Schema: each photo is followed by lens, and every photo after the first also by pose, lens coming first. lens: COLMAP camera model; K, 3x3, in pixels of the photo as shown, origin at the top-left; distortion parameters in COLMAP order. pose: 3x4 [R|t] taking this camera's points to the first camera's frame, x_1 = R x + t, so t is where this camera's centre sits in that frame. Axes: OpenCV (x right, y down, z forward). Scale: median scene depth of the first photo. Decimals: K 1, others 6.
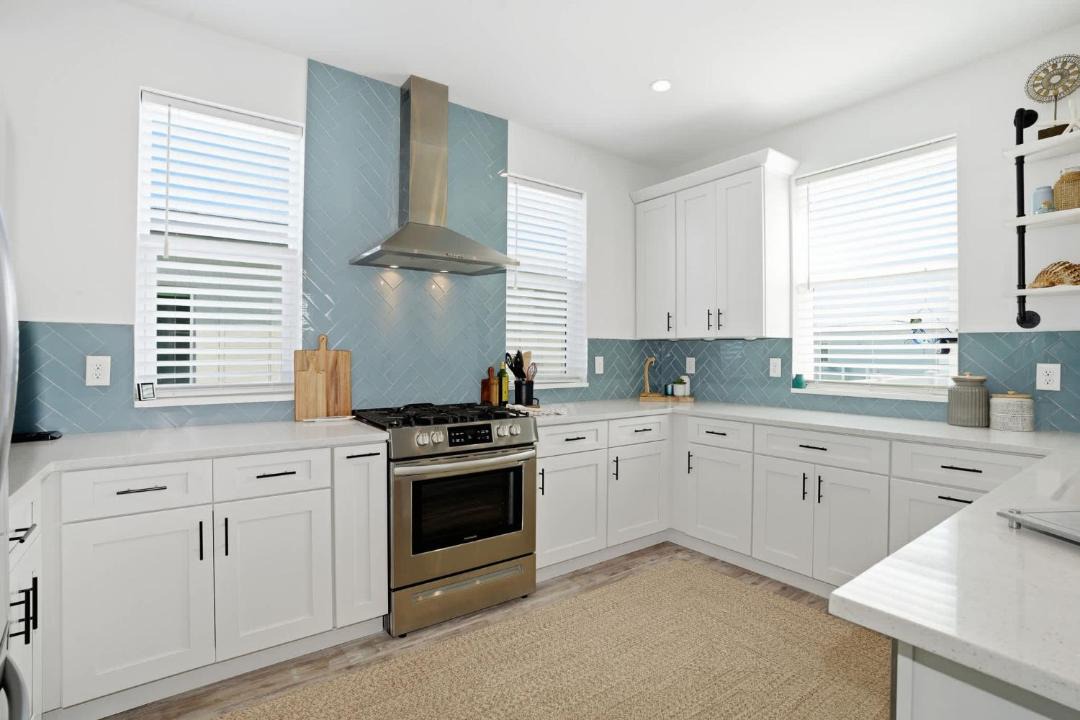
lens RADIAL K [[512.5, 0, 550.0], [0, 512.5, 359.4], [0, 0, 1]] dist [-0.004523, 0.001096]
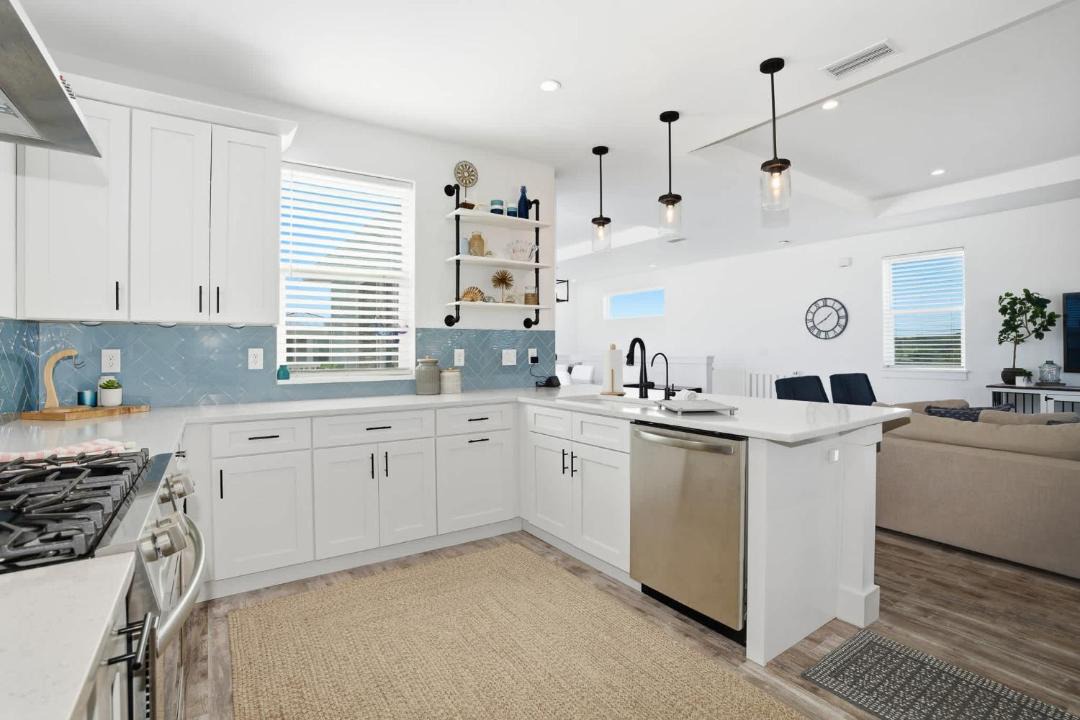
lens RADIAL K [[512.5, 0, 537.5], [0, 512.5, 355.8], [0, 0, 1]] dist [-0.004523, 0.001096]
pose [[0.089762, -0.021622, 0.995729, -0.505405], [0.014897, 0.999682, 0.020365, -0.000413], [-0.995852, 0.013006, 0.090056, 0.522492]]
